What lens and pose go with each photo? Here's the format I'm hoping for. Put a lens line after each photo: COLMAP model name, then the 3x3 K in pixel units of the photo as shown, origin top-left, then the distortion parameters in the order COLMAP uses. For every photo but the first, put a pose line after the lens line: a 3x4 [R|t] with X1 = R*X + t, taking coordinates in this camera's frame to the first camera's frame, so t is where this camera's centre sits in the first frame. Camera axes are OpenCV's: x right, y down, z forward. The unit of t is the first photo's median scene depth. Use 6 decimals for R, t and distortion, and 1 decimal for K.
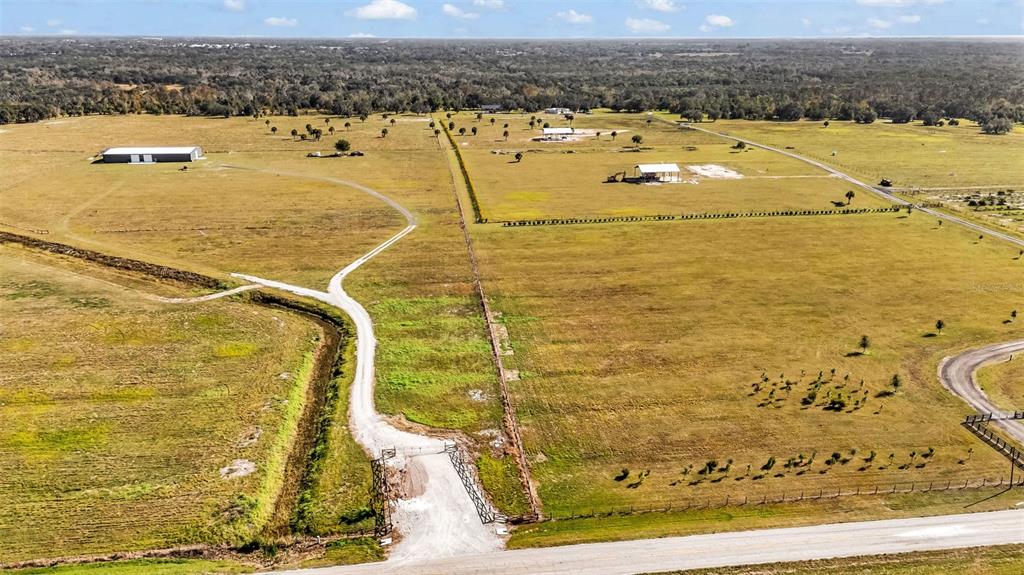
lens RADIAL K [[749.9, 0, 512.0], [0, 749.9, 287.5], [0, 0, 1]] dist [0.073697, -0.067903]
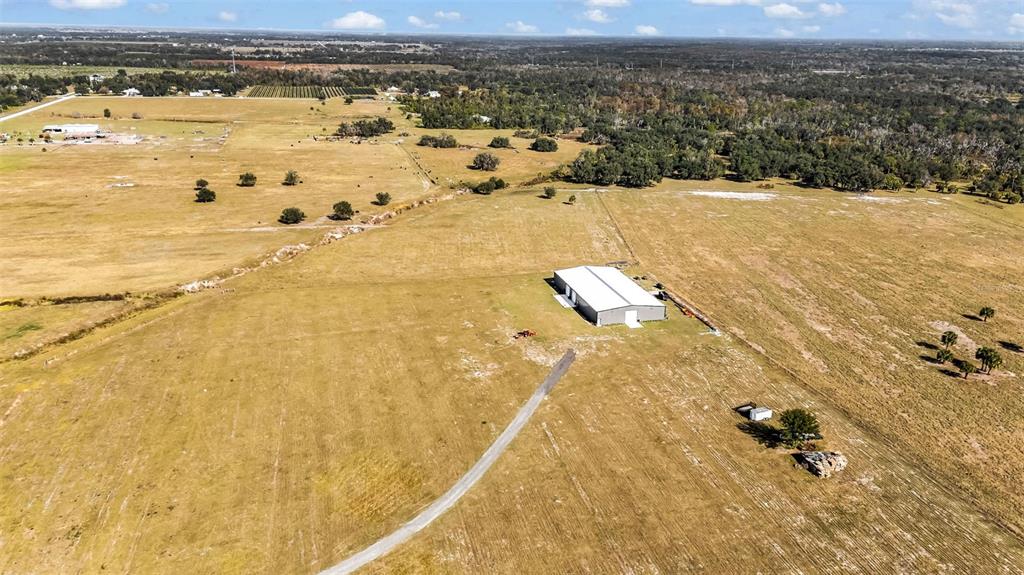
lens RADIAL K [[749.9, 0, 512.0], [0, 749.9, 287.5], [0, 0, 1]] dist [0.073697, -0.067903]
pose [[0.133064, 0.318061, -0.938686, 0.100858], [-0.329491, 0.907435, 0.260765, -0.324513], [0.934735, 0.274590, 0.225545, 0.809794]]
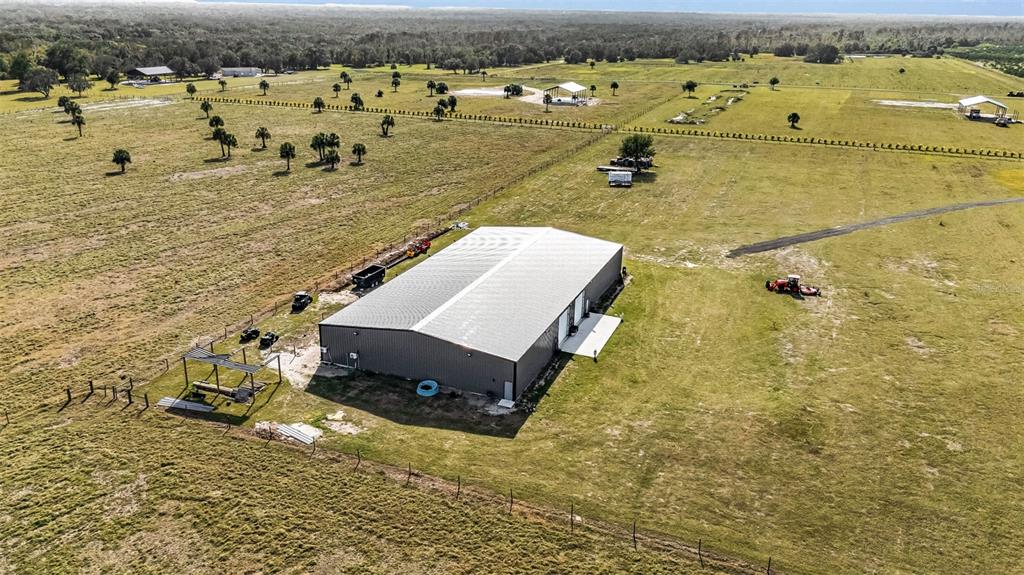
lens RADIAL K [[749.9, 0, 512.0], [0, 749.9, 287.5], [0, 0, 1]] dist [0.073697, -0.067903]
pose [[0.487424, -0.297033, 0.821090, -0.680153], [0.260566, 0.946995, 0.187899, -0.226129], [-0.833381, 0.122362, 0.538985, 0.893558]]
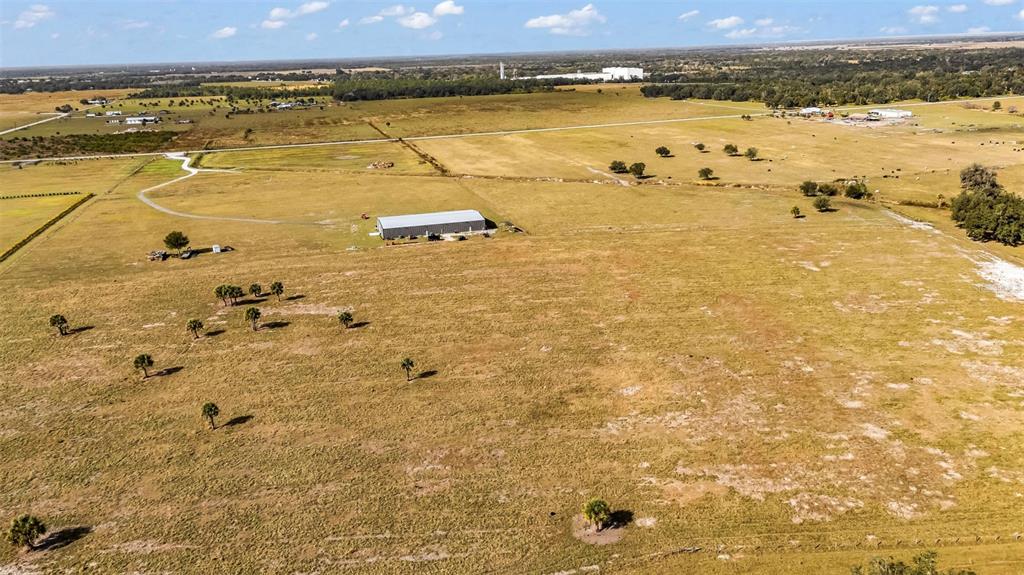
lens RADIAL K [[749.9, 0, 512.0], [0, 749.9, 287.5], [0, 0, 1]] dist [0.073697, -0.067903]
pose [[-0.987389, 0.075014, -0.139412, -0.453722], [-0.021065, 0.810530, 0.585318, -0.597425], [0.156904, 0.580873, -0.798729, 1.725517]]
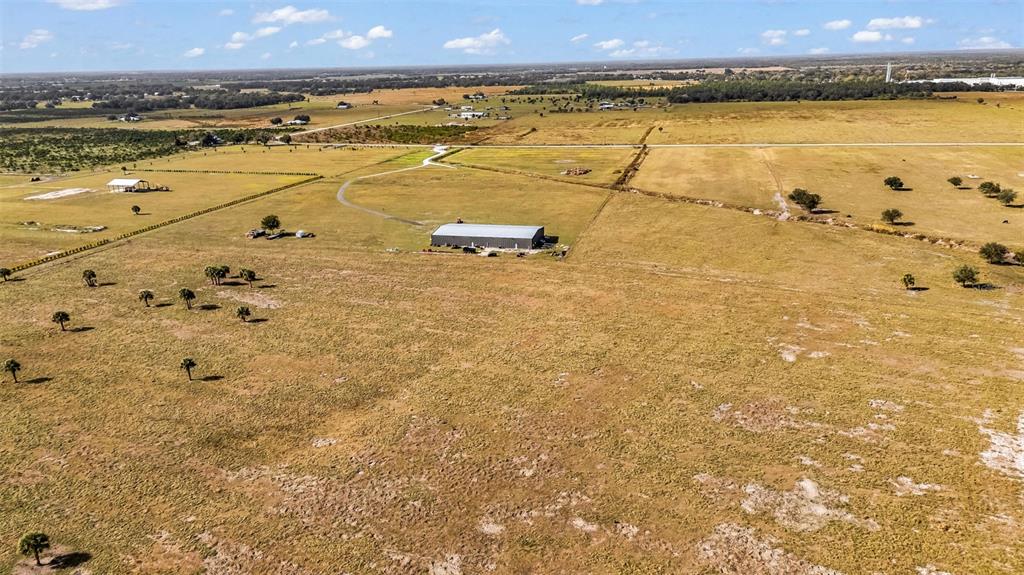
lens RADIAL K [[749.9, 0, 512.0], [0, 749.9, 287.5], [0, 0, 1]] dist [0.073697, -0.067903]
pose [[-0.929894, -0.087883, 0.357175, -0.794812], [0.136642, 0.819016, 0.557262, -0.572748], [-0.341506, 0.567000, -0.749590, 1.645221]]
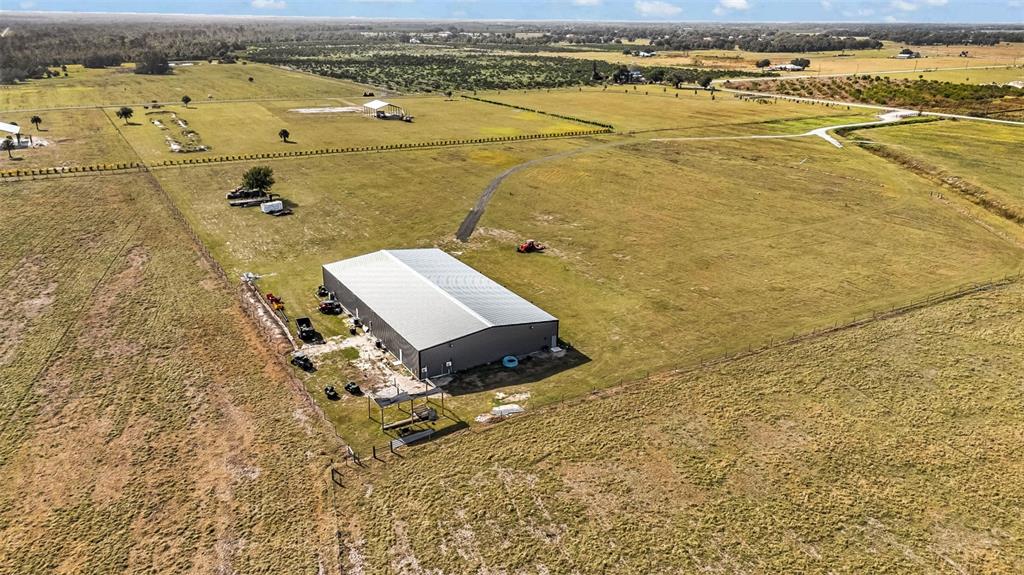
lens RADIAL K [[749.9, 0, 512.0], [0, 749.9, 287.5], [0, 0, 1]] dist [0.073697, -0.067903]
pose [[-0.393224, -0.315637, 0.863567, -0.767981], [0.282162, 0.852482, 0.440067, -0.314277], [-0.875077, 0.416710, -0.246156, 1.073967]]
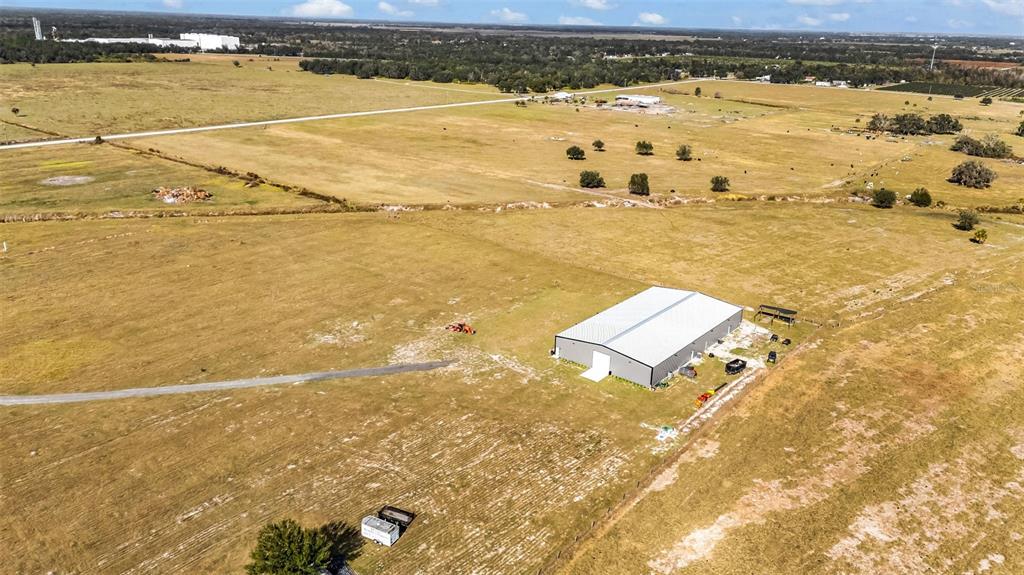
lens RADIAL K [[749.9, 0, 512.0], [0, 749.9, 287.5], [0, 0, 1]] dist [0.073697, -0.067903]
pose [[-0.718338, 0.211828, -0.662661, -0.154975], [-0.247338, 0.812524, 0.527853, -0.401562], [0.650242, 0.543078, -0.531274, 1.187910]]
